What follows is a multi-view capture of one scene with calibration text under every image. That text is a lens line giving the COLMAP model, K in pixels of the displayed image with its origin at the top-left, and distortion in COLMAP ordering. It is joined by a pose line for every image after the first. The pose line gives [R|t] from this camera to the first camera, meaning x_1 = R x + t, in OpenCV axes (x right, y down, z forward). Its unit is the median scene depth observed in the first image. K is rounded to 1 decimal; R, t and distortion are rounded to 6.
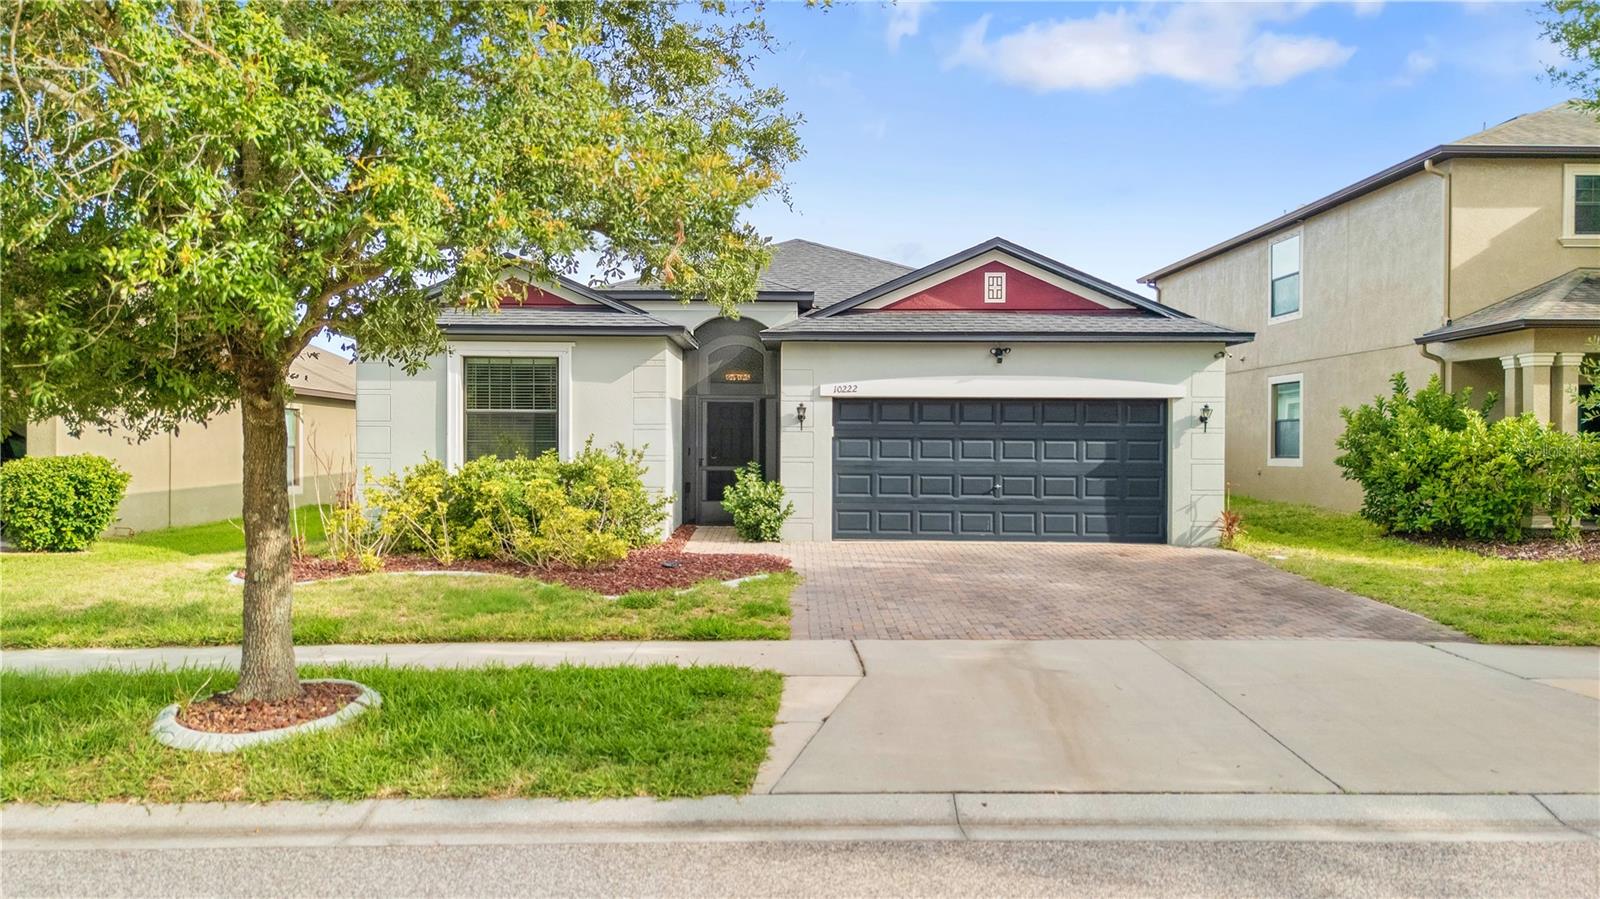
lens RADIAL K [[1196.9, 0, 789.8], [0, 1196.9, 478.5], [0, 0, 1]] dist [-0.002267, -0.002504]
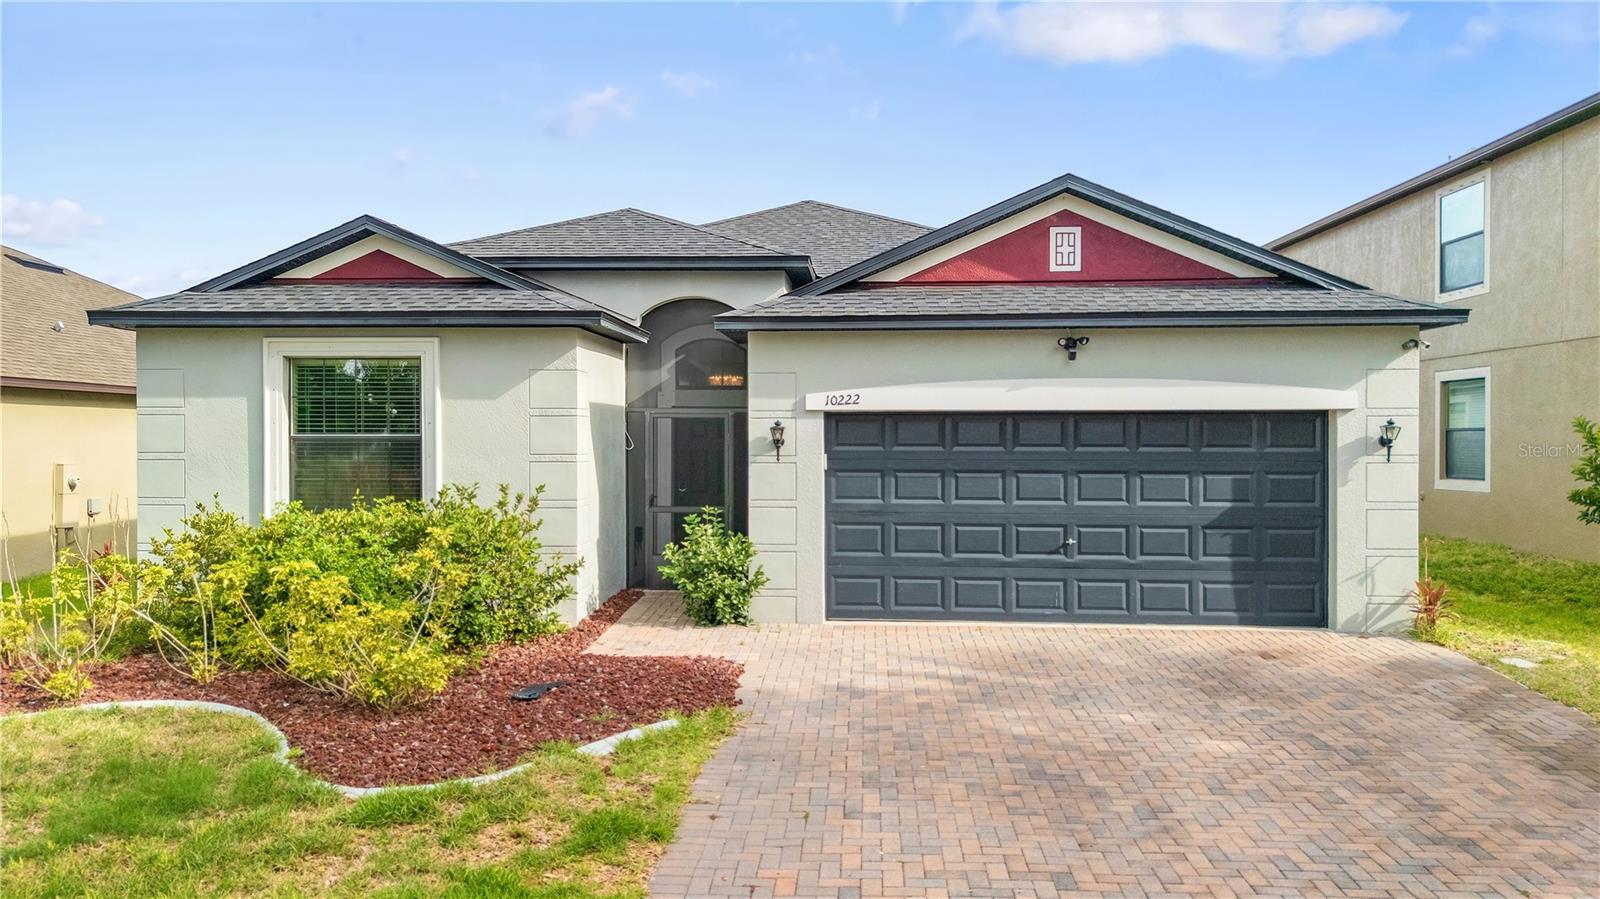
lens RADIAL K [[1225.7, 0, 791.7], [0, 1225.7, 463.7], [0, 0, 1]] dist [0.010933, 0.002718]
pose [[0.998262, -0.003630, -0.058823, 0.057607], [0.003131, 0.999958, -0.008575, -0.032162], [0.058852, 0.008376, 0.998232, 0.299488]]
